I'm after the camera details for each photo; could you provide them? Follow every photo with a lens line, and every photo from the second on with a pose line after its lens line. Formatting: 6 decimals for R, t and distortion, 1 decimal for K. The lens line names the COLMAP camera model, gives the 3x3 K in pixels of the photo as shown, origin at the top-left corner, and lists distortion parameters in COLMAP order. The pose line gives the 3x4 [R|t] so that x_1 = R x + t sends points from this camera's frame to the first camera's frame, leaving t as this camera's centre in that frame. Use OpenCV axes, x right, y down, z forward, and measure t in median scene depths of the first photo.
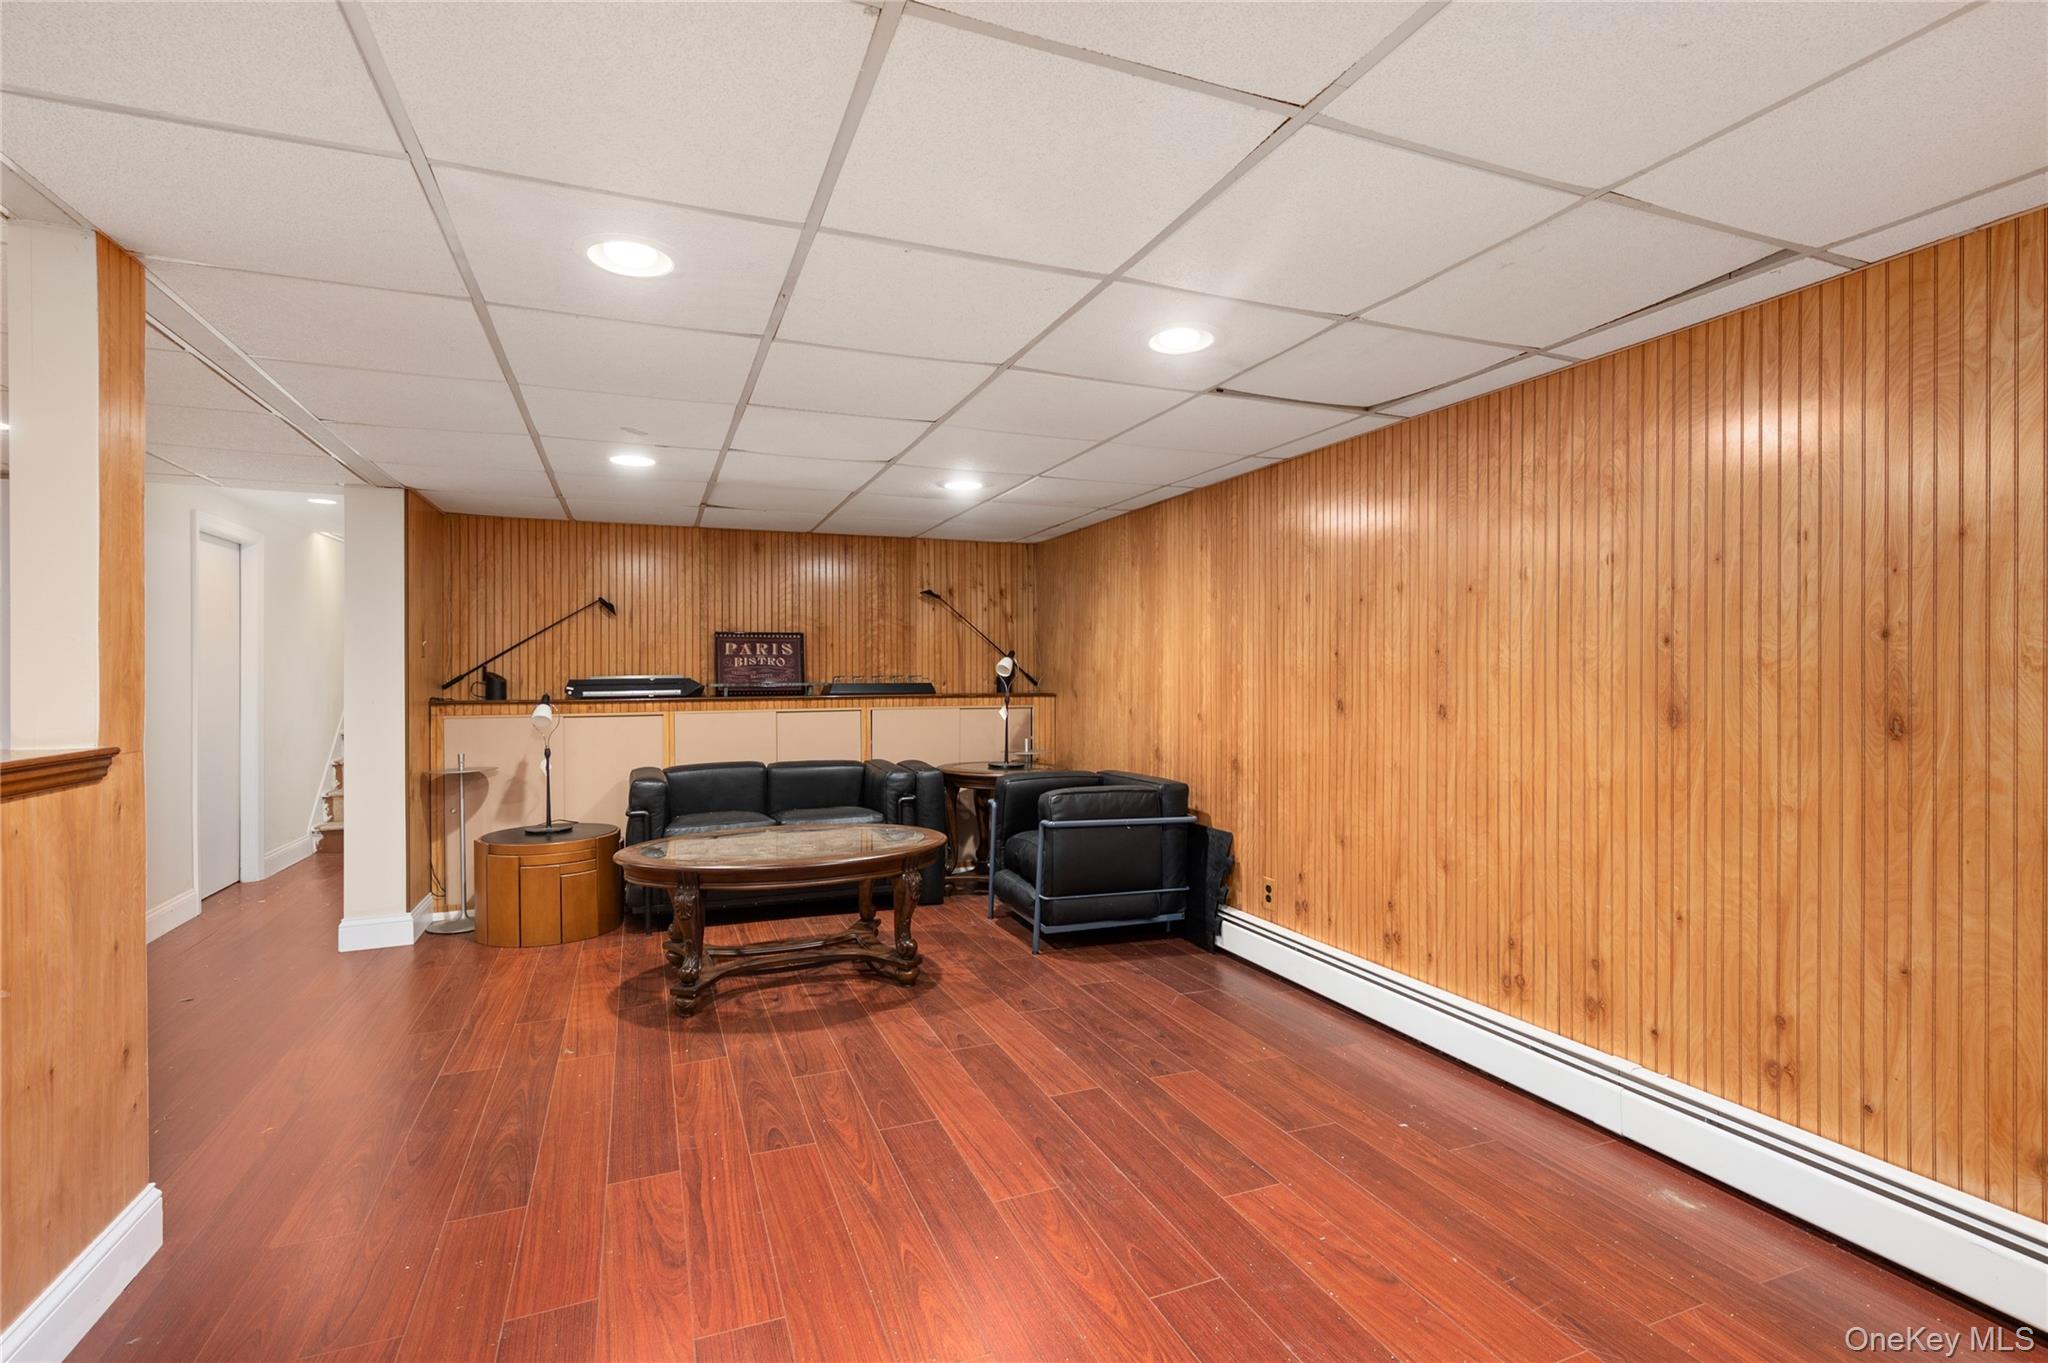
lens RADIAL K [[947.0, 0, 1027.7], [0, 947.0, 676.9], [0, 0, 1]] dist [0.002396, 0.000368]
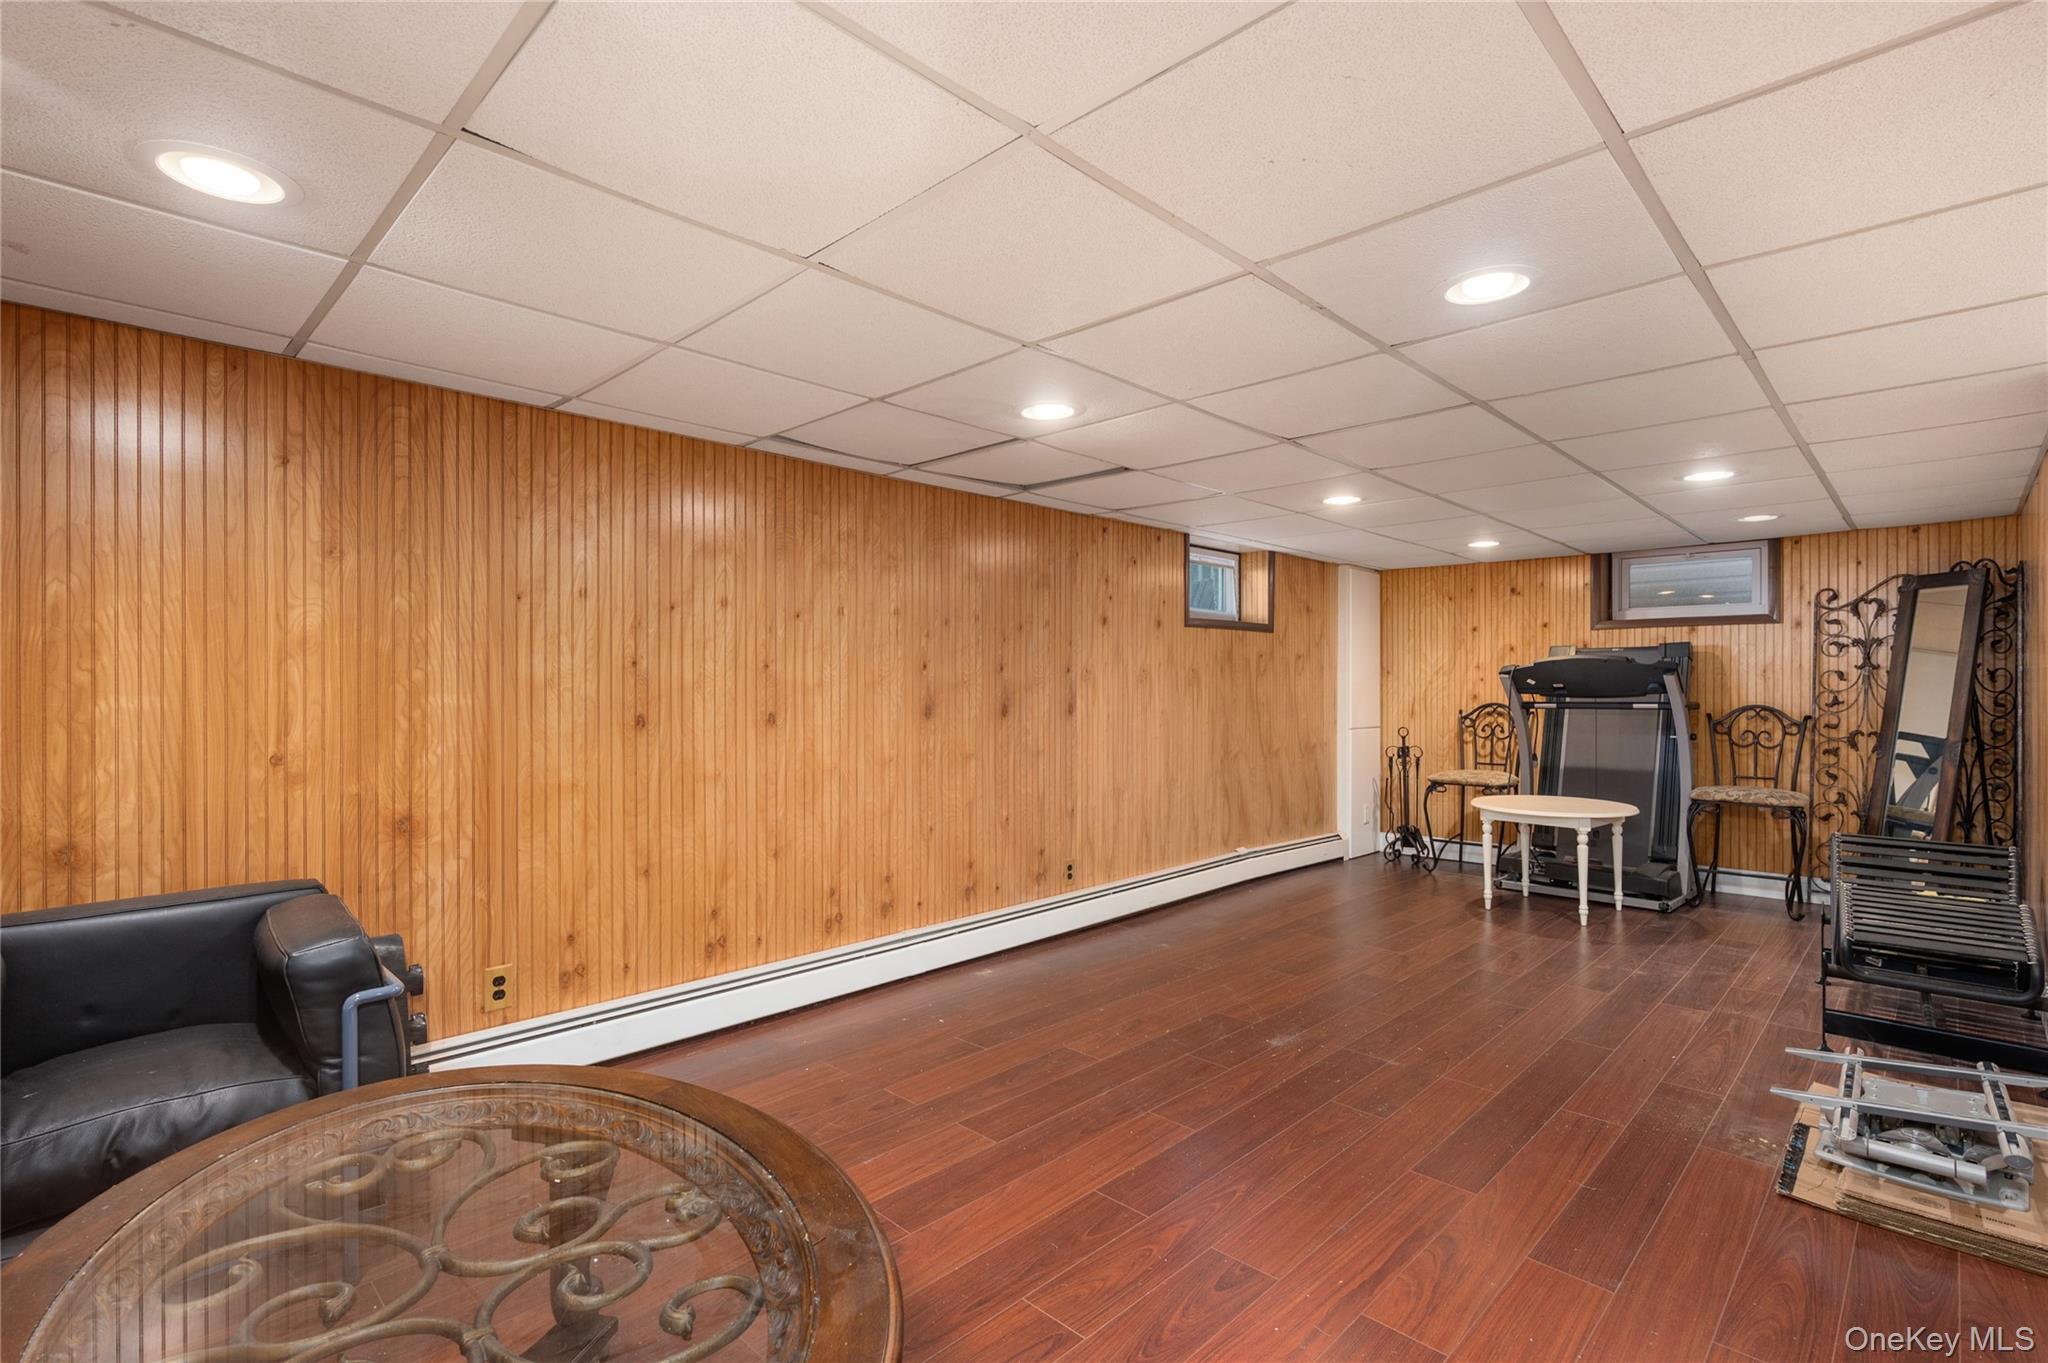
lens RADIAL K [[947.0, 0, 1029.9], [0, 947.0, 688.9], [0, 0, 1]] dist [0.002396, 0.000368]
pose [[-0.398348, -0.002181, 0.917232, -0.759157], [0.000689, 0.999996, 0.002677, -0.002606], [-0.917234, 0.001699, -0.398345, 1.212669]]
